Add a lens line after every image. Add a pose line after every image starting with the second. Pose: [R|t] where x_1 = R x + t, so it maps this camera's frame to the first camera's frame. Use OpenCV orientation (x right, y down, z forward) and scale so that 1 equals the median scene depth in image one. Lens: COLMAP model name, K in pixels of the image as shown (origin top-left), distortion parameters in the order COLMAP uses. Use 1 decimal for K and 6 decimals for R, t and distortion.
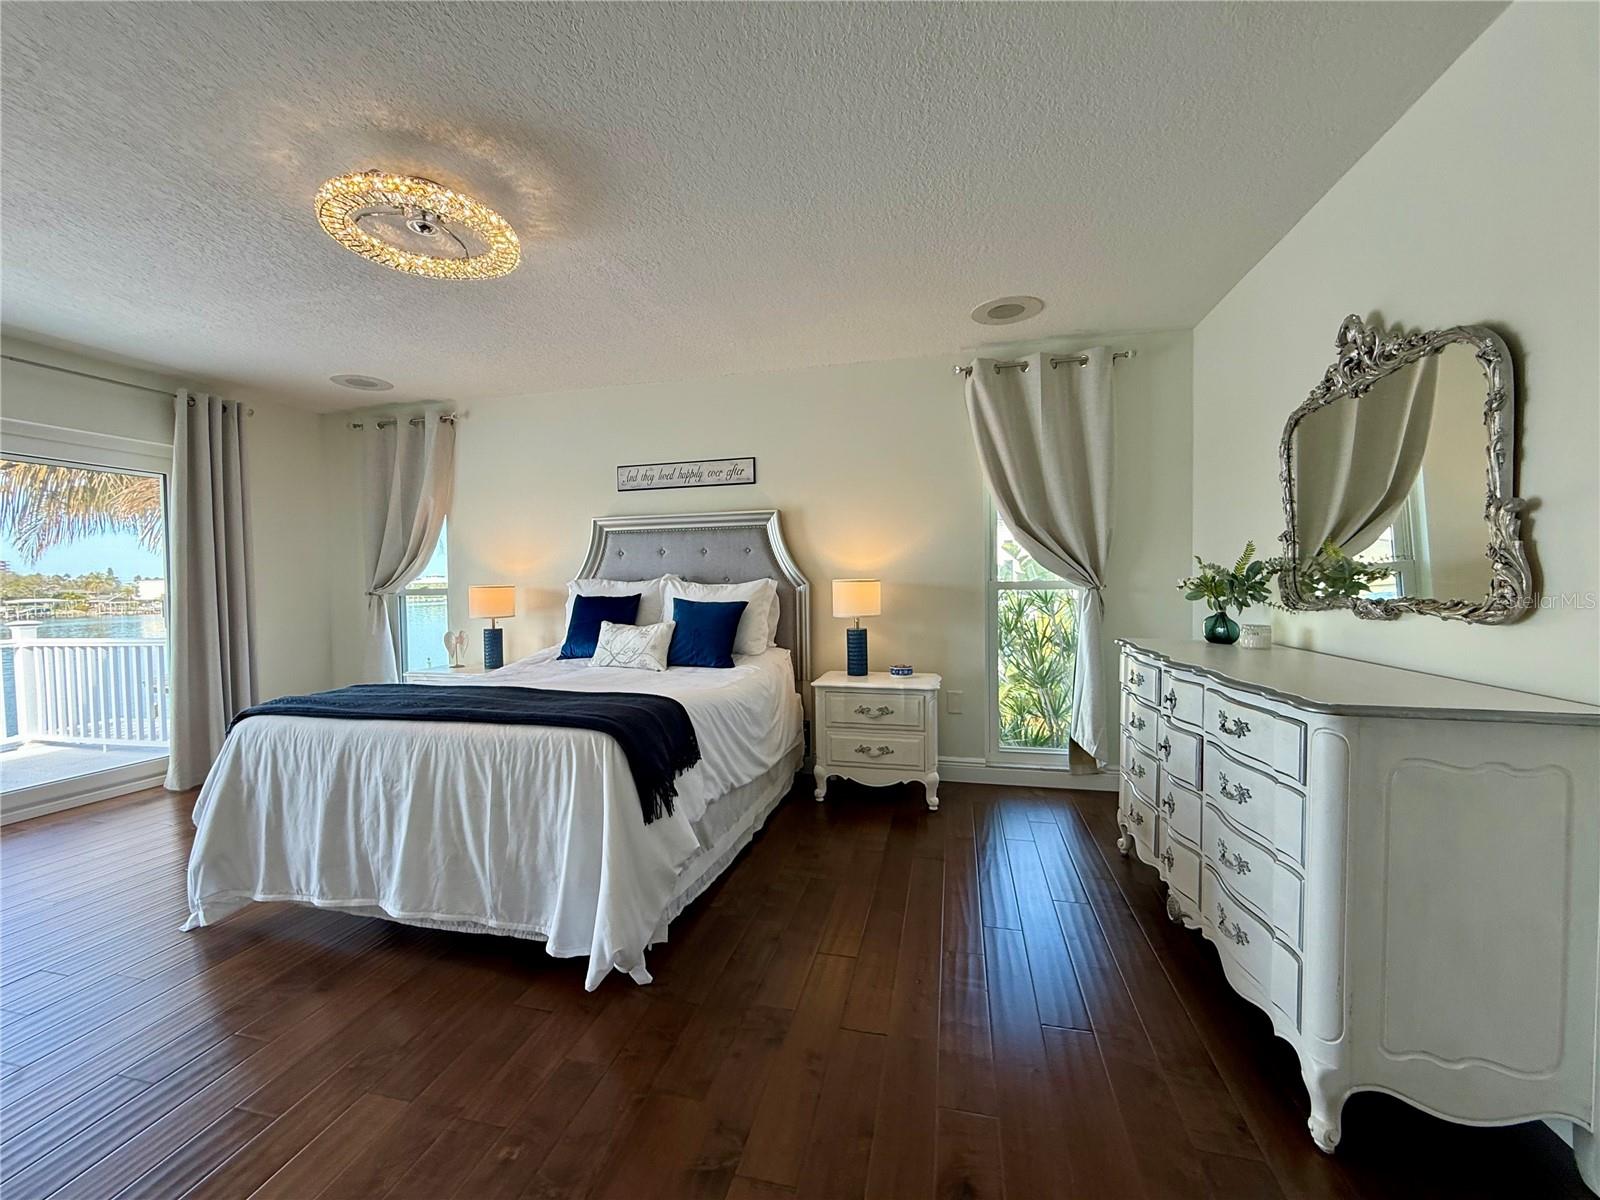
lens RADIAL K [[636.8, 0, 794.1], [0, 636.8, 598.3], [0, 0, 1]] dist [-0.002076, 0.000453]
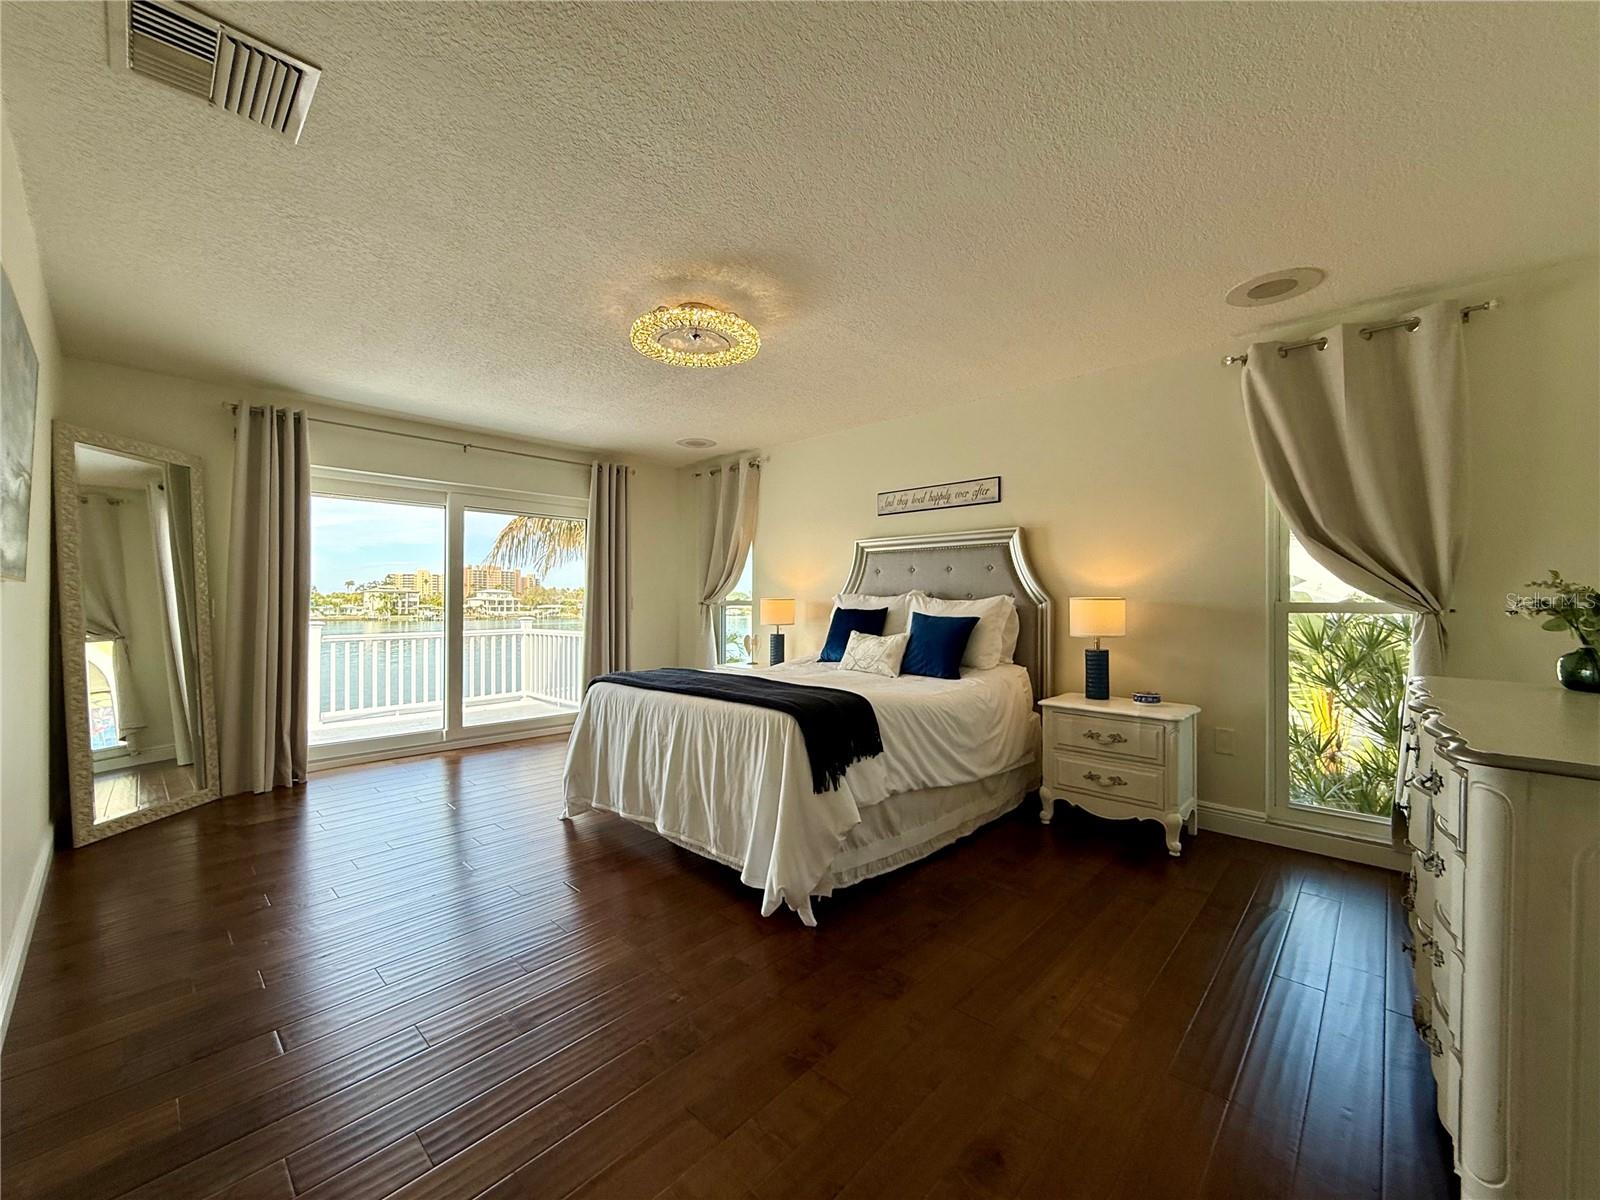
lens RADIAL K [[636.8, 0, 794.1], [0, 636.8, 598.3], [0, 0, 1]] dist [-0.002076, 0.000453]
pose [[0.872116, 0.015663, -0.489049, 0.177423], [-0.029785, 0.999333, -0.021110, 0.005507], [0.488392, 0.032977, 0.872001, -0.050279]]
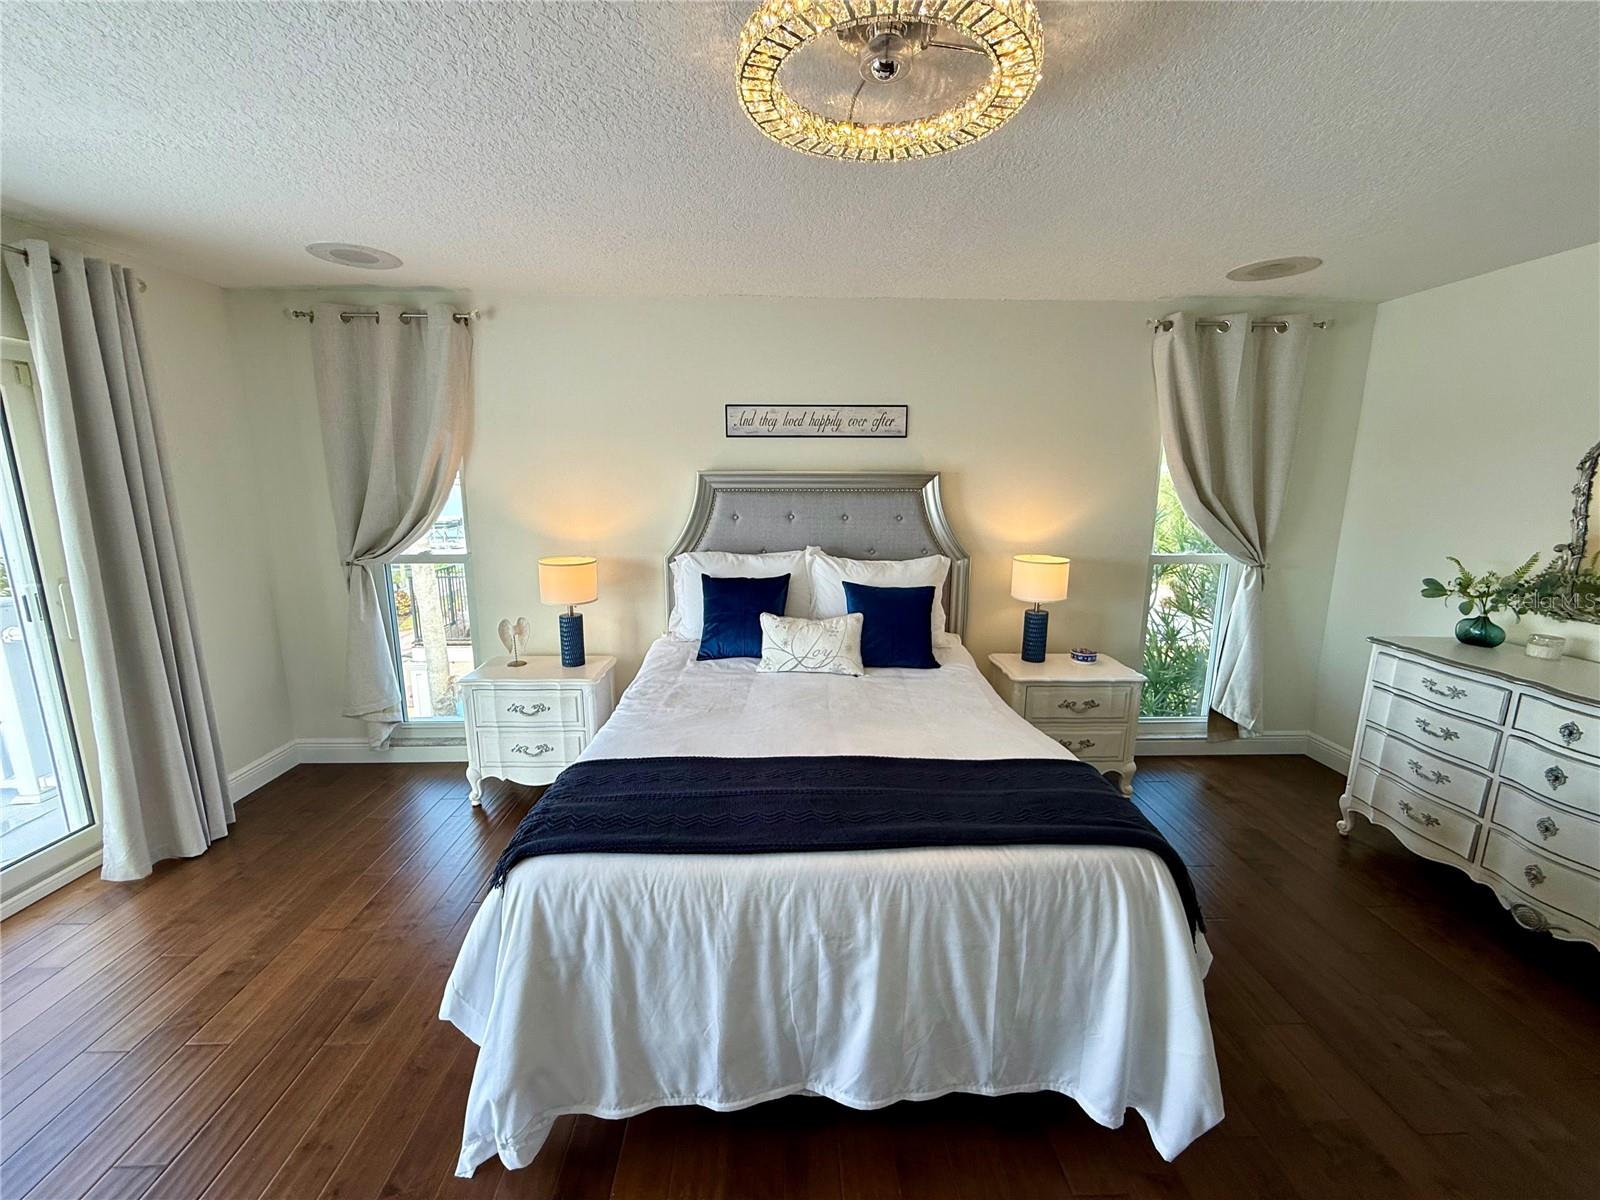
lens RADIAL K [[636.8, 0, 794.1], [0, 636.8, 598.3], [0, 0, 1]] dist [-0.002076, 0.000453]
pose [[0.962345, -0.032790, 0.269845, -0.513938], [-0.010403, 0.987528, 0.157099, -0.117693], [-0.271631, -0.153991, 0.950002, 0.240179]]
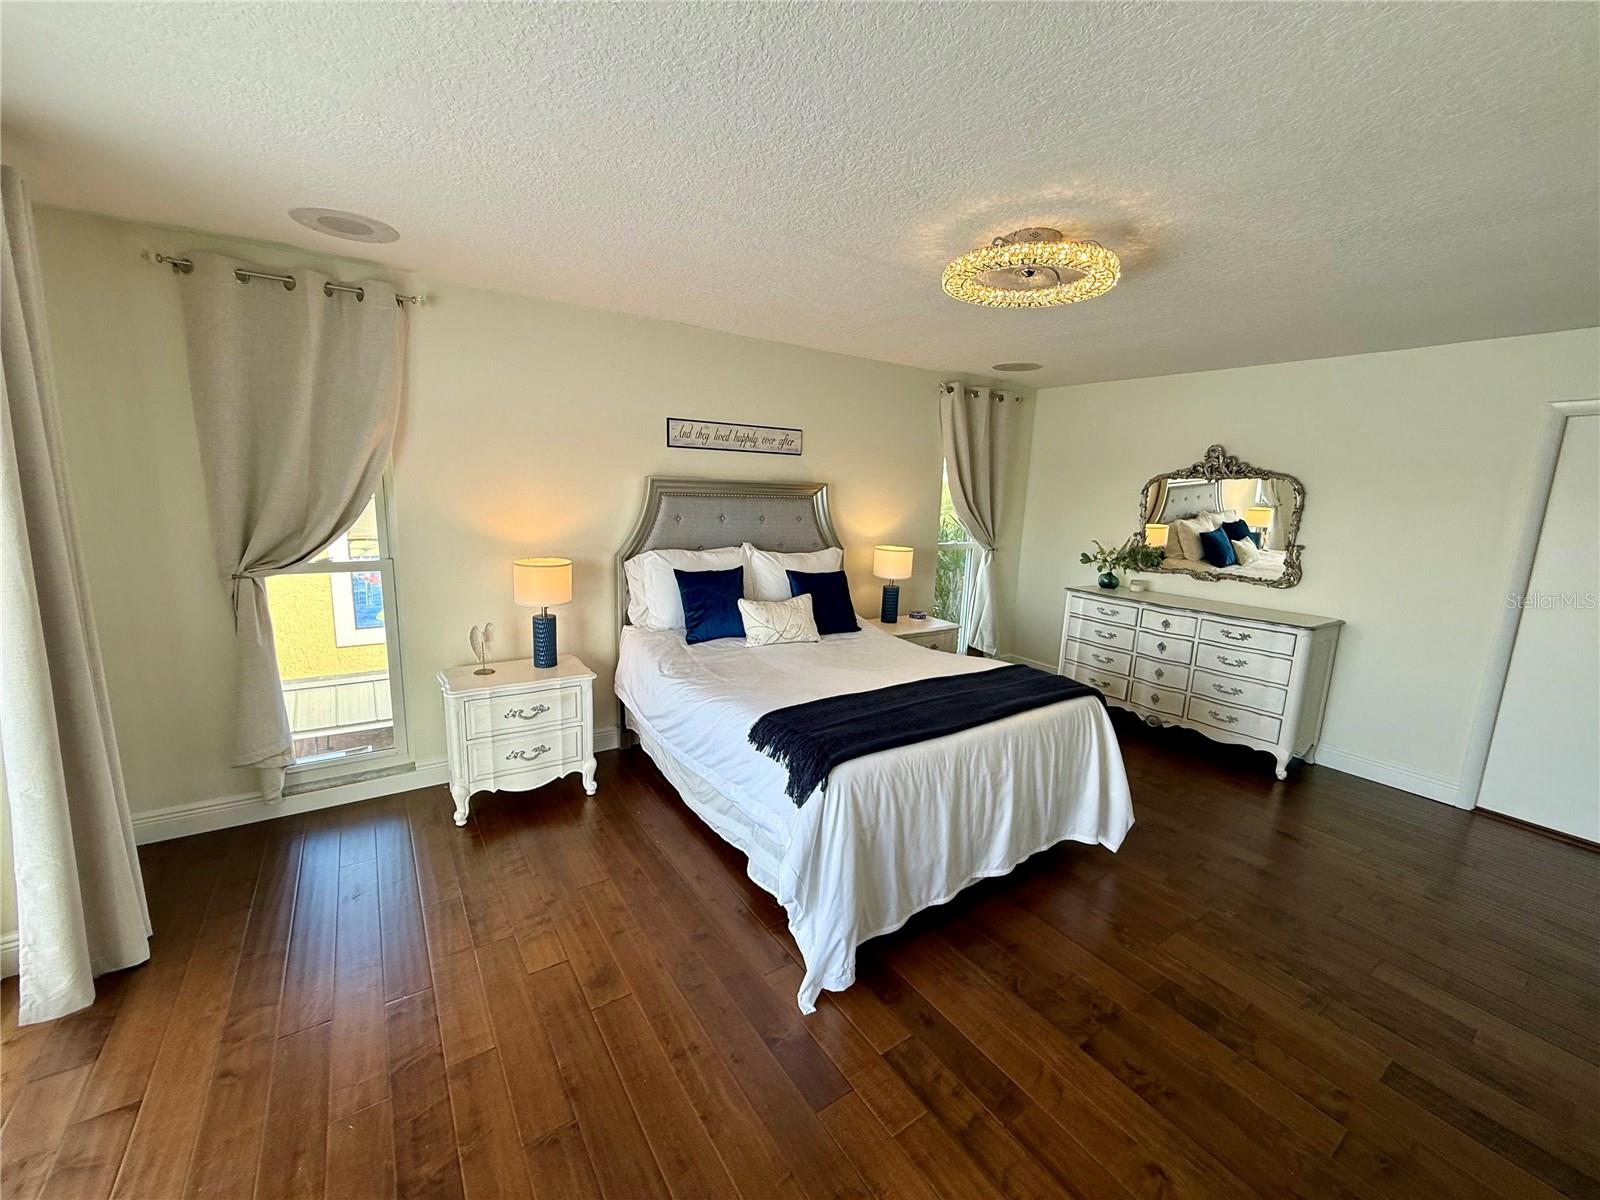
lens RADIAL K [[636.8, 0, 794.1], [0, 636.8, 598.3], [0, 0, 1]] dist [-0.002076, 0.000453]
pose [[0.667455, -0.092907, 0.738831, -1.028692], [-0.025997, 0.988674, 0.147810, -0.117632], [-0.744196, -0.117864, 0.657480, 0.325508]]
